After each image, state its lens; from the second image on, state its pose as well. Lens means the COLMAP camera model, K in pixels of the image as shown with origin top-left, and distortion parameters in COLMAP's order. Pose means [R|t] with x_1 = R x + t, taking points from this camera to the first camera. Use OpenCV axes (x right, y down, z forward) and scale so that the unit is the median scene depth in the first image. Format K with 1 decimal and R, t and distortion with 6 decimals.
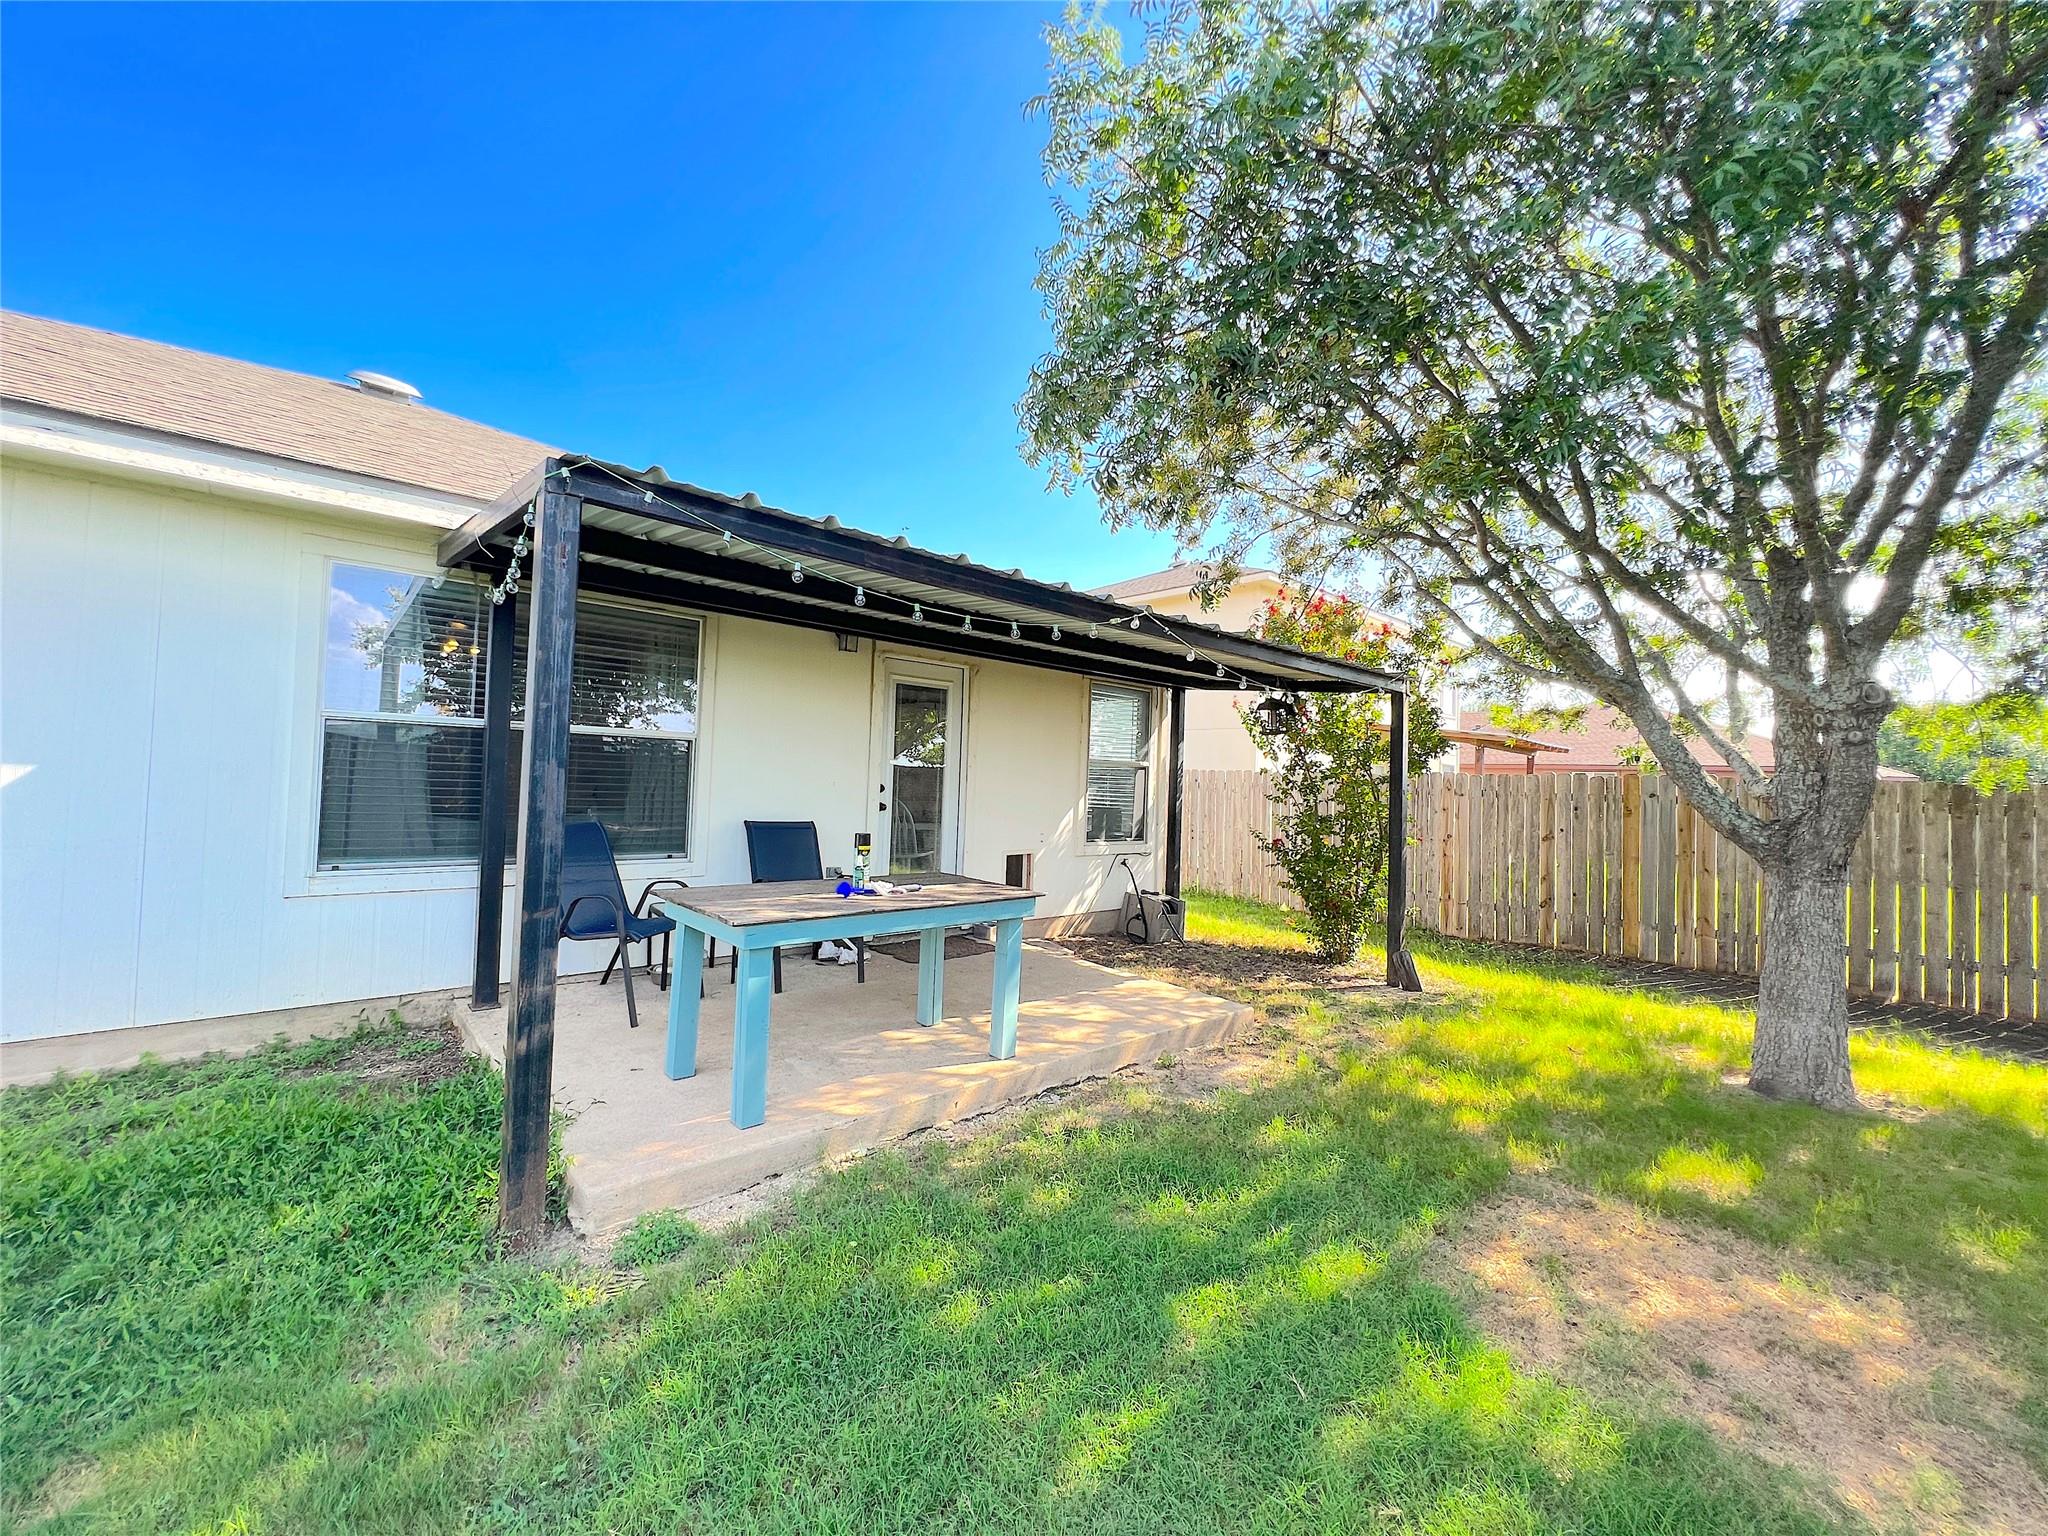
lens RADIAL K [[821.3, 0, 1008.2], [0, 821.3, 759.5], [0, 0, 1]] dist [-0.003644, 0.001157]
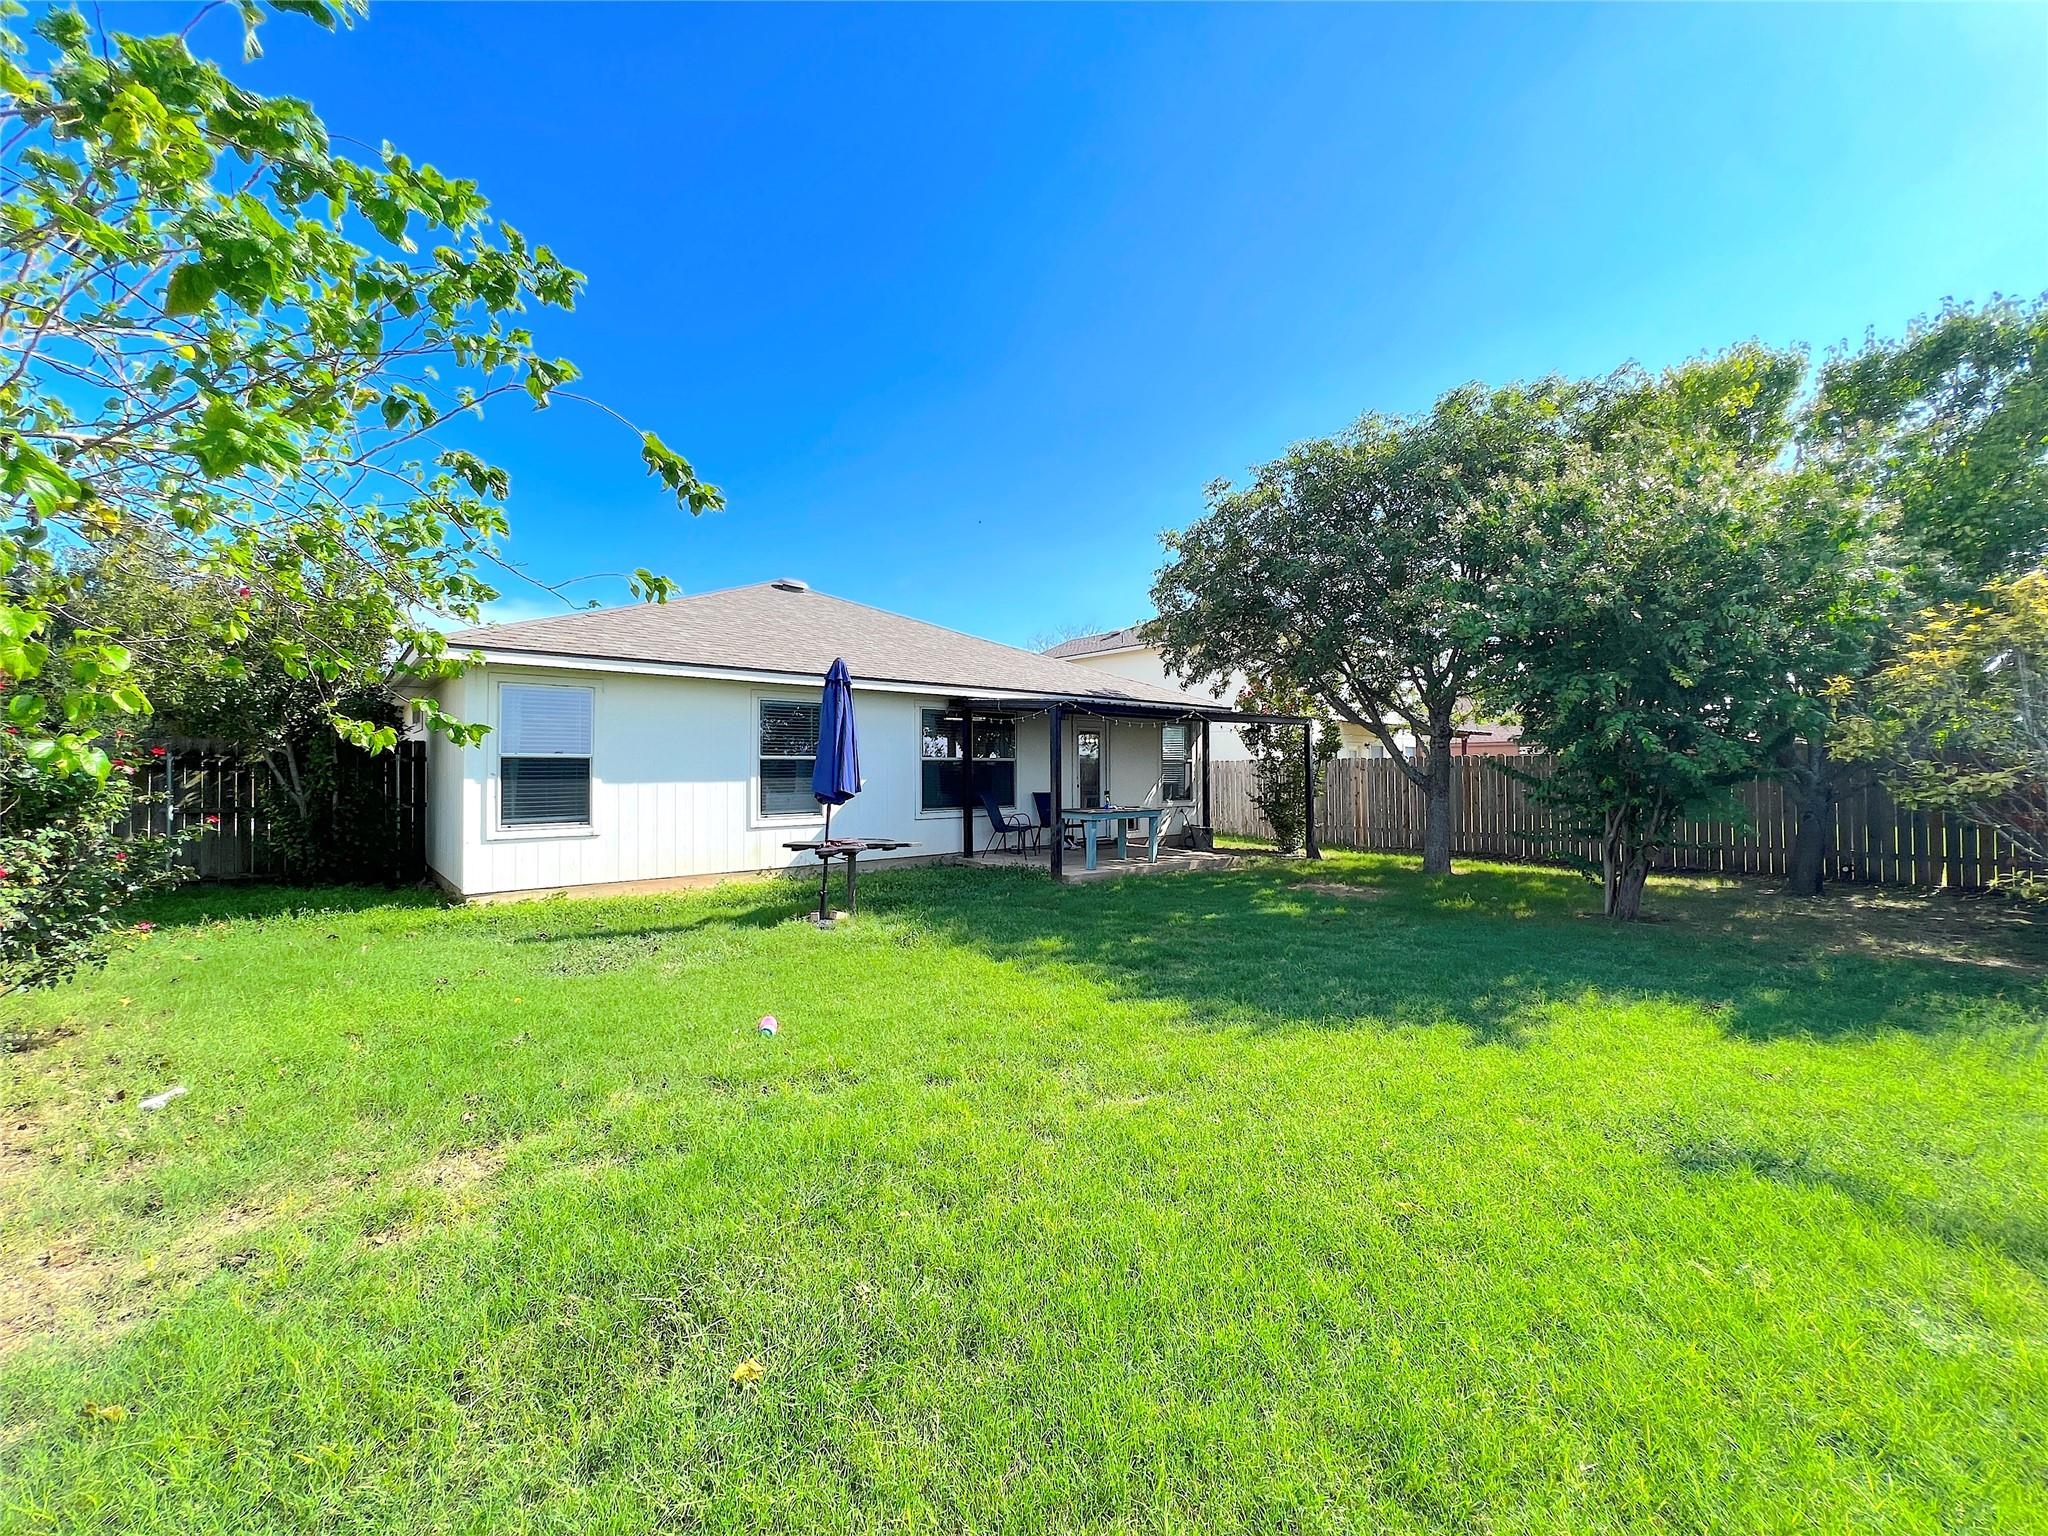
lens RADIAL K [[821.3, 0, 1014.7], [0, 821.3, 767.0], [0, 0, 1]] dist [-0.003644, 0.001157]
pose [[0.998808, -0.039589, -0.028545, -0.257122], [0.040196, 0.998971, 0.020991, -0.048947], [0.027685, -0.022114, 0.999372, -1.273159]]
